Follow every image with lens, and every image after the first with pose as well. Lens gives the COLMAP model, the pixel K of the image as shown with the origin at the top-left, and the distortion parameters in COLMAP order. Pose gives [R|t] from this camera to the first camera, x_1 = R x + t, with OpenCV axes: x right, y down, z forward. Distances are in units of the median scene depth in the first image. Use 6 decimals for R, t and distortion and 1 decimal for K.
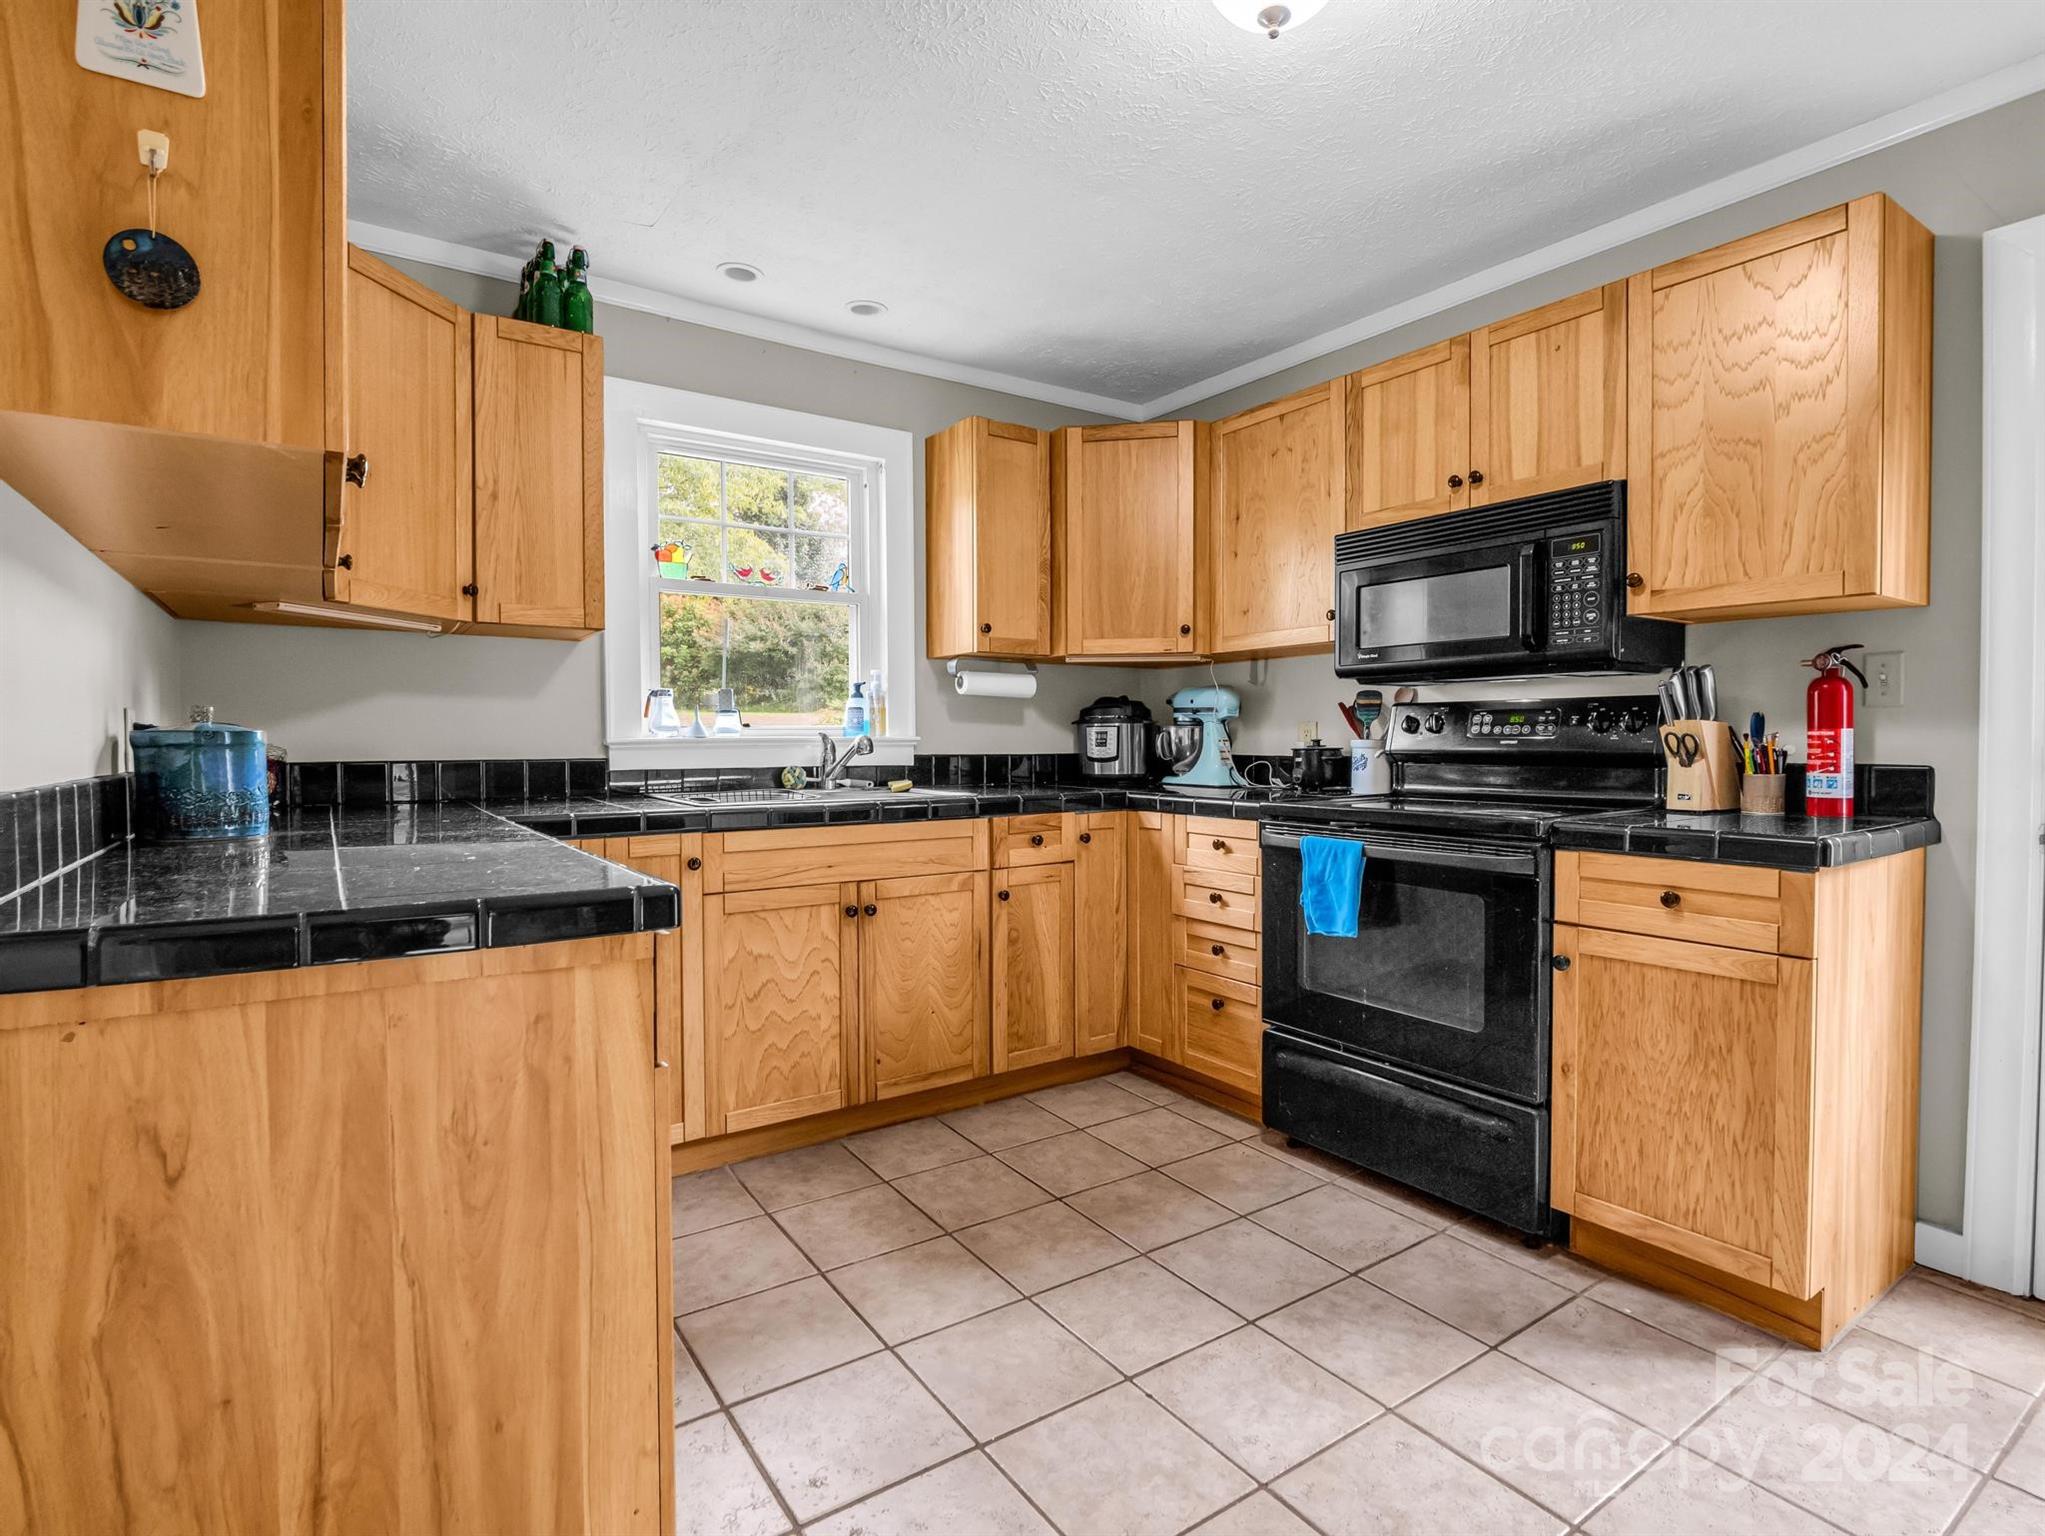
lens RADIAL K [[1013.0, 0, 998.2], [0, 1013.0, 755.6], [0, 0, 1]] dist [-0.000310, -0.001444]
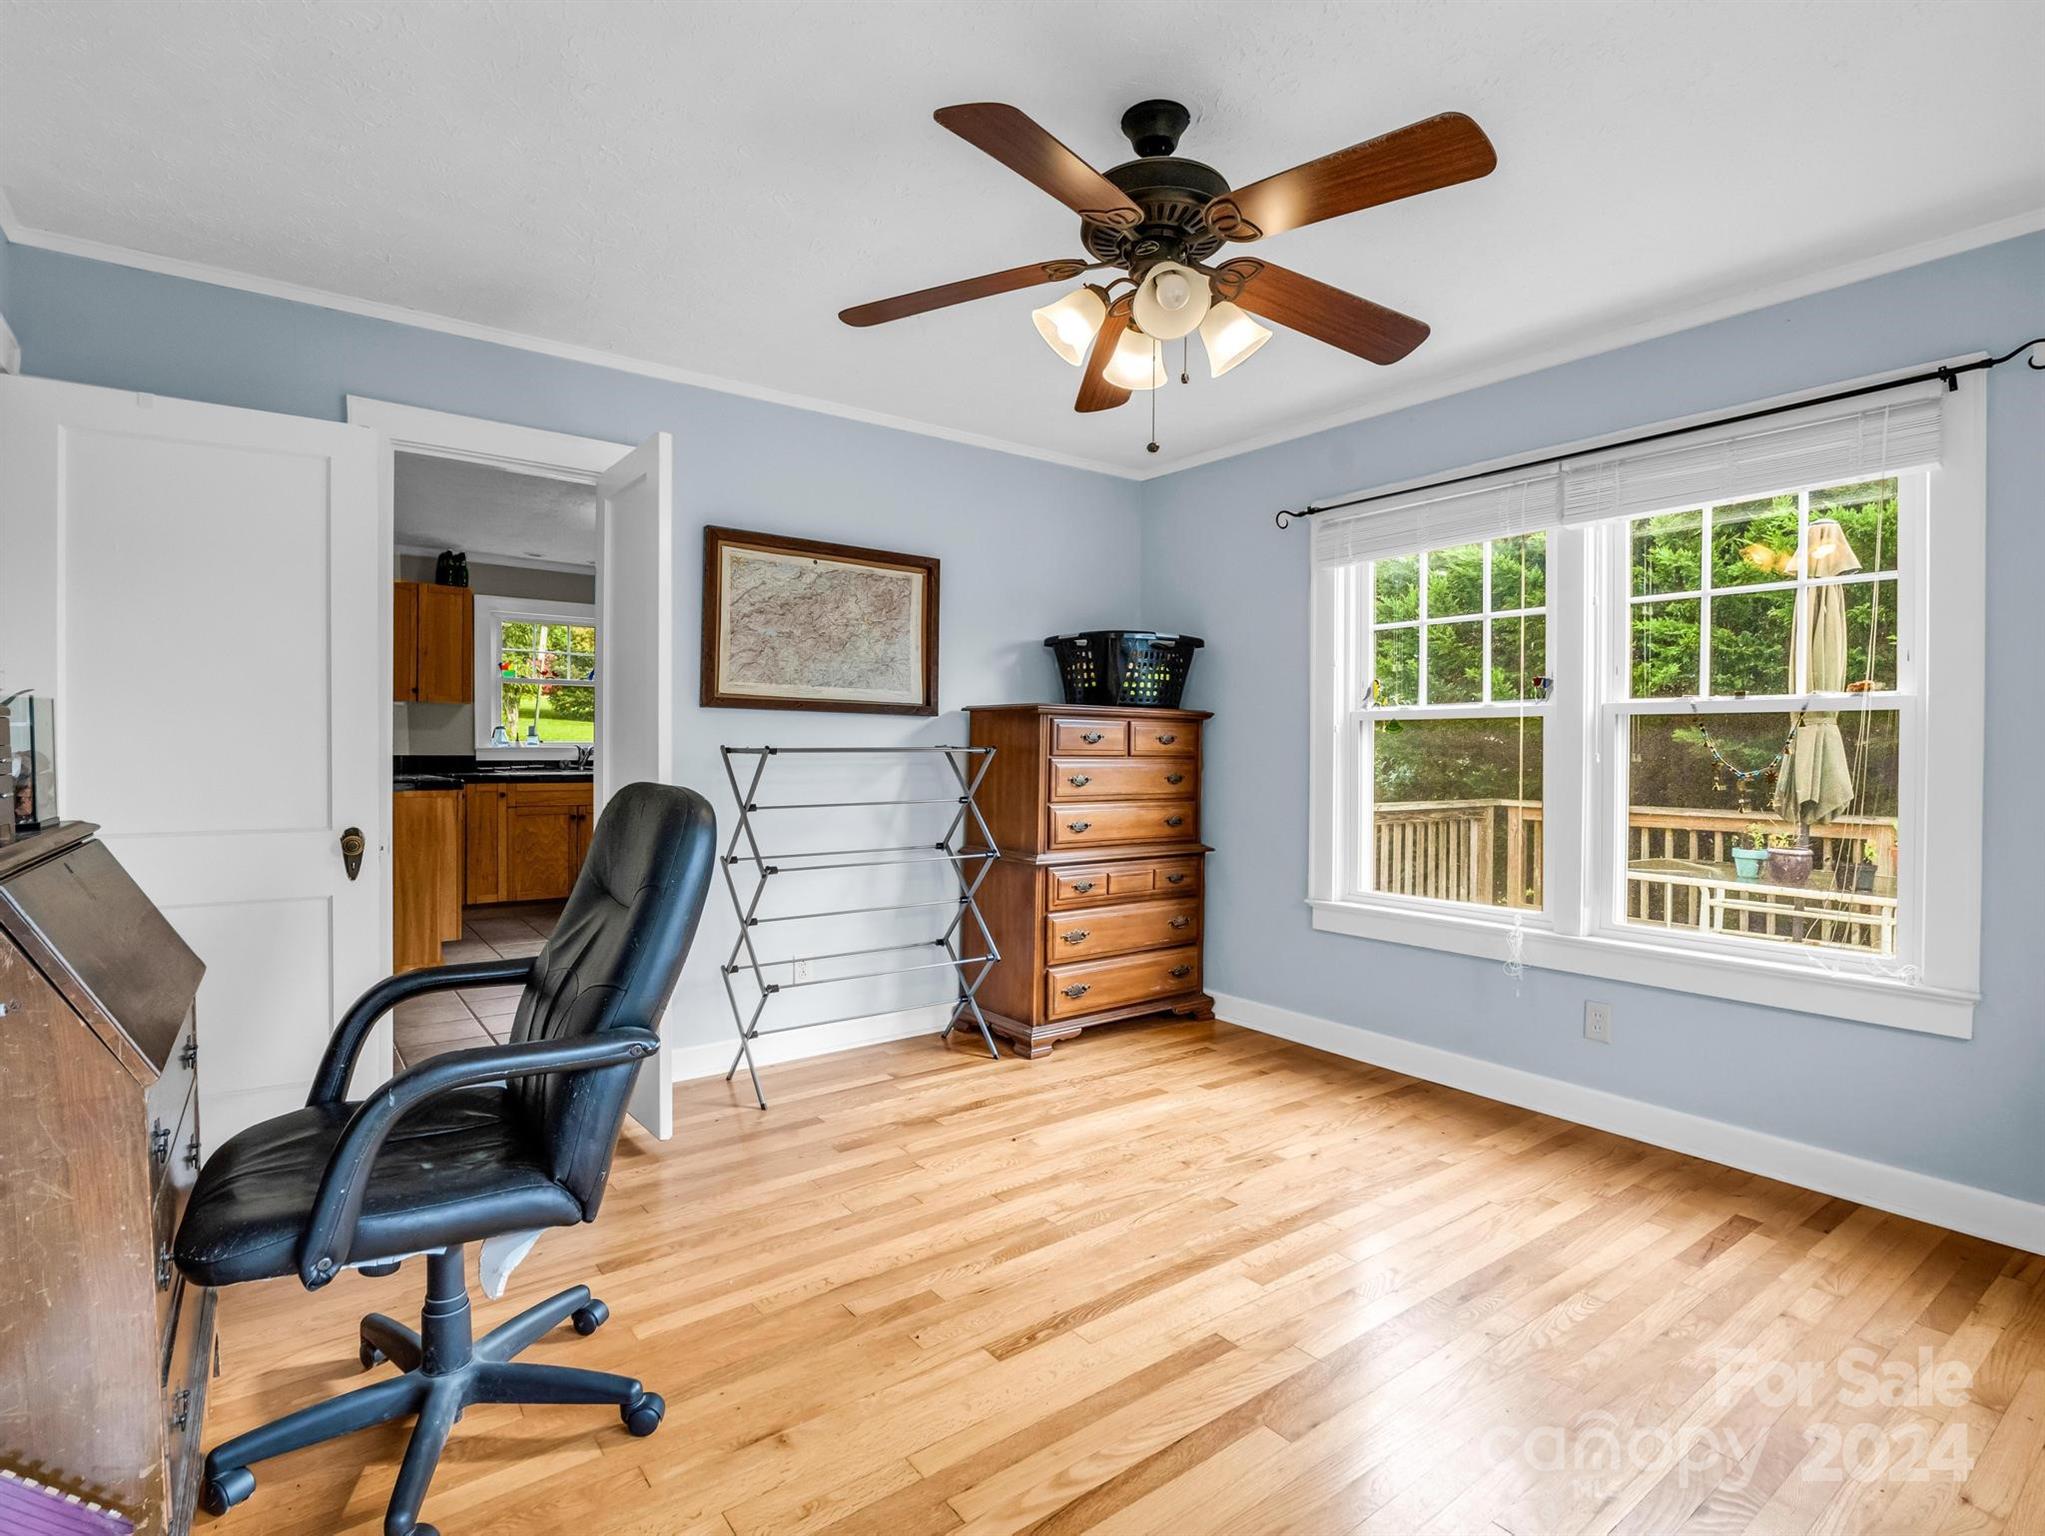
lens RADIAL K [[1013.0, 0, 998.2], [0, 1013.0, 755.6], [0, 0, 1]] dist [-0.000310, -0.001444]
pose [[0.999338, 0.003262, 0.036238, 0.891339], [-0.002659, 0.999858, -0.016663, 0.046603], [-0.036287, 0.016556, 0.999204, -1.675848]]
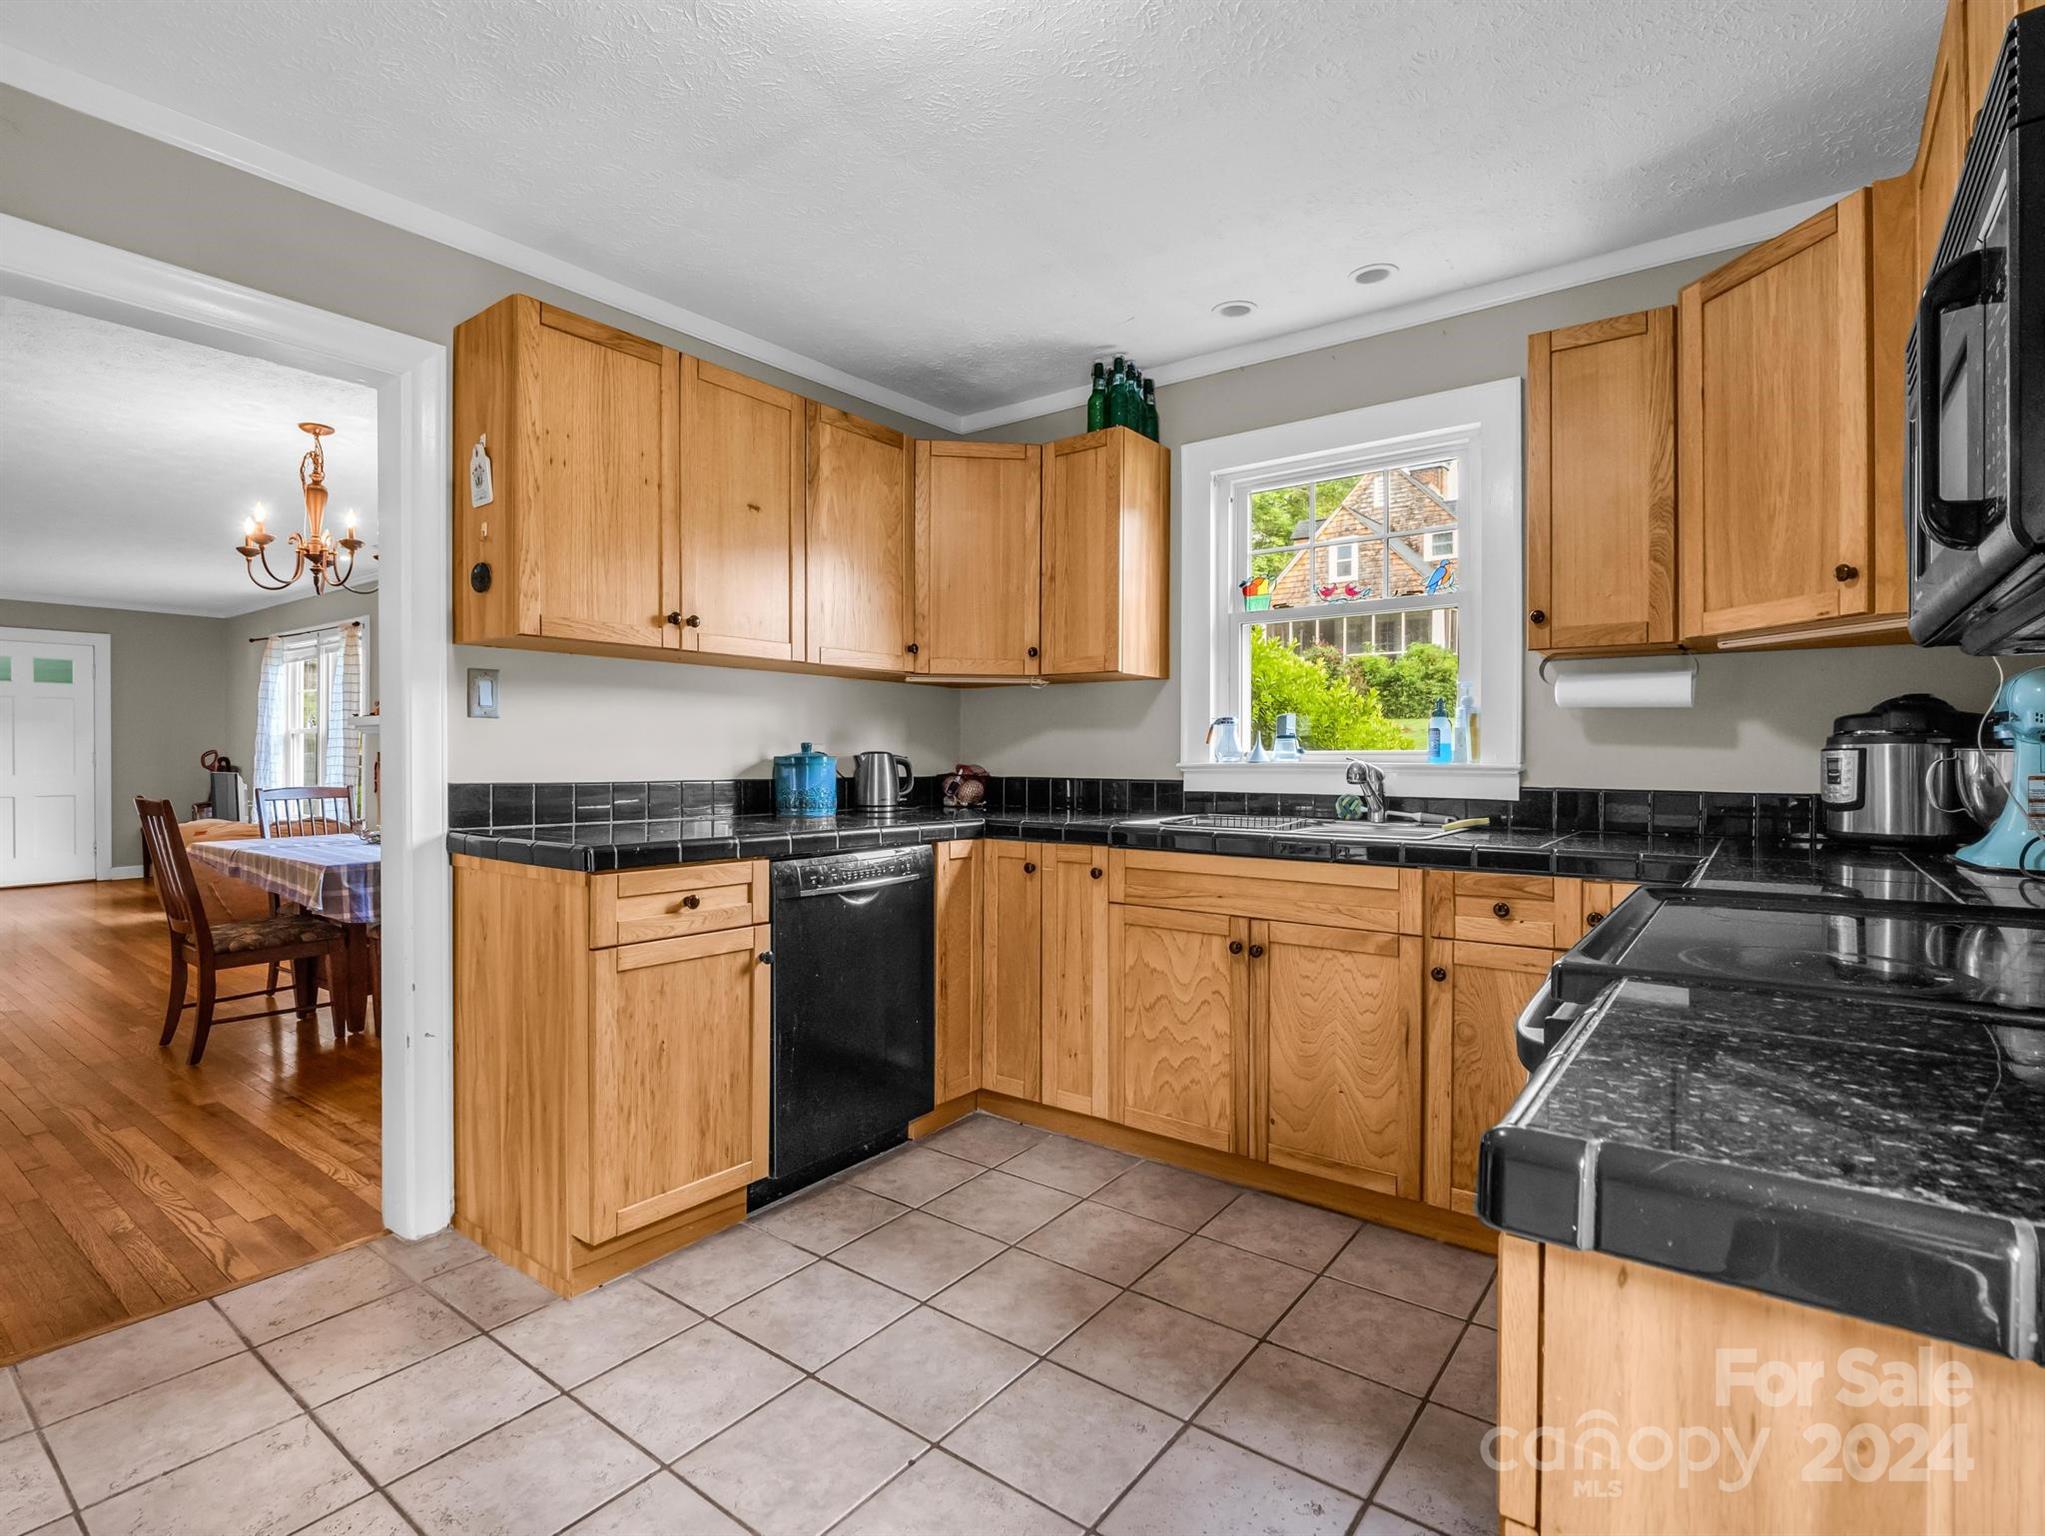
lens RADIAL K [[1013.0, 0, 998.2], [0, 1013.0, 755.6], [0, 0, 1]] dist [-0.000310, -0.001444]
pose [[0.319898, 0.001766, -0.947450, 0.760112], [-0.021552, 0.999753, -0.005414, -0.017707], [0.947207, 0.022151, 0.319857, 0.537991]]
